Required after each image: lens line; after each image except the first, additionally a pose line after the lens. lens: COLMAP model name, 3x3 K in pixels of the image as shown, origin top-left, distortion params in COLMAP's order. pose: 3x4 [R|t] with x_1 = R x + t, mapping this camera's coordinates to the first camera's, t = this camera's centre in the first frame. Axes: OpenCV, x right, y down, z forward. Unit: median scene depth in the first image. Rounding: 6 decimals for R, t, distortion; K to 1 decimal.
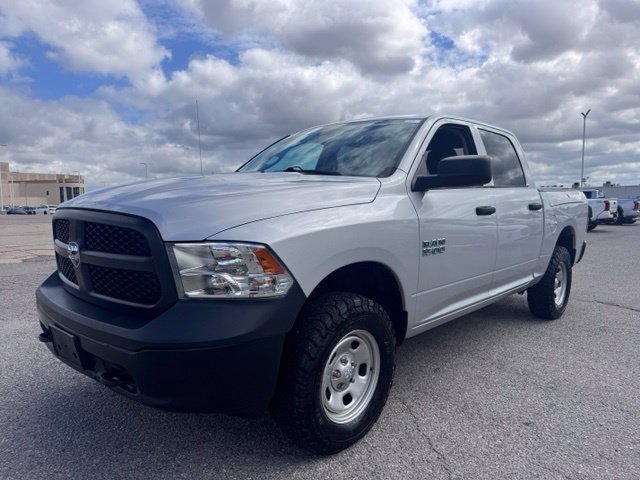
lens RADIAL K [[470.5, 0, 320.1], [0, 470.5, 245.0], [0, 0, 1]] dist [0.037039, -0.059041]
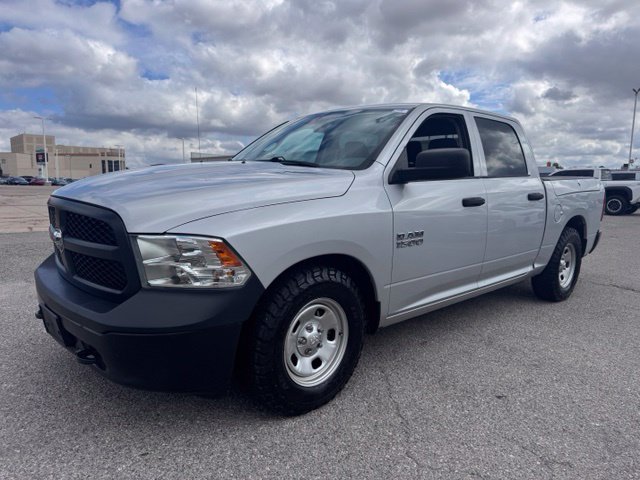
lens RADIAL K [[470.5, 0, 319.0], [0, 470.5, 240.5], [0, 0, 1]] dist [0.037039, -0.059041]
pose [[0.996779, 0.025792, -0.075938, 0.113120], [-0.022625, 0.998850, 0.042270, -0.028670], [0.076941, -0.040415, 0.996216, -0.020616]]
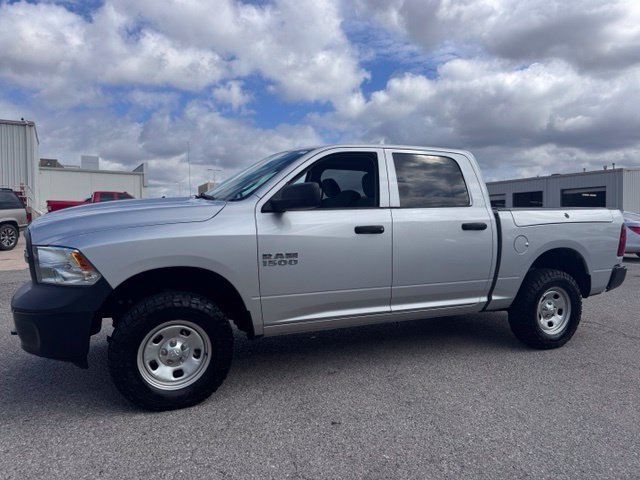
lens RADIAL K [[486.0, 0, 314.0], [0, 486.0, 242.1], [0, 0, 1]] dist [0.010556, -0.035068]
pose [[0.910854, 0.020474, -0.412222, 0.753725], [-0.037654, 0.998726, -0.033595, -0.001237], [0.411009, 0.046122, 0.910464, -0.059140]]
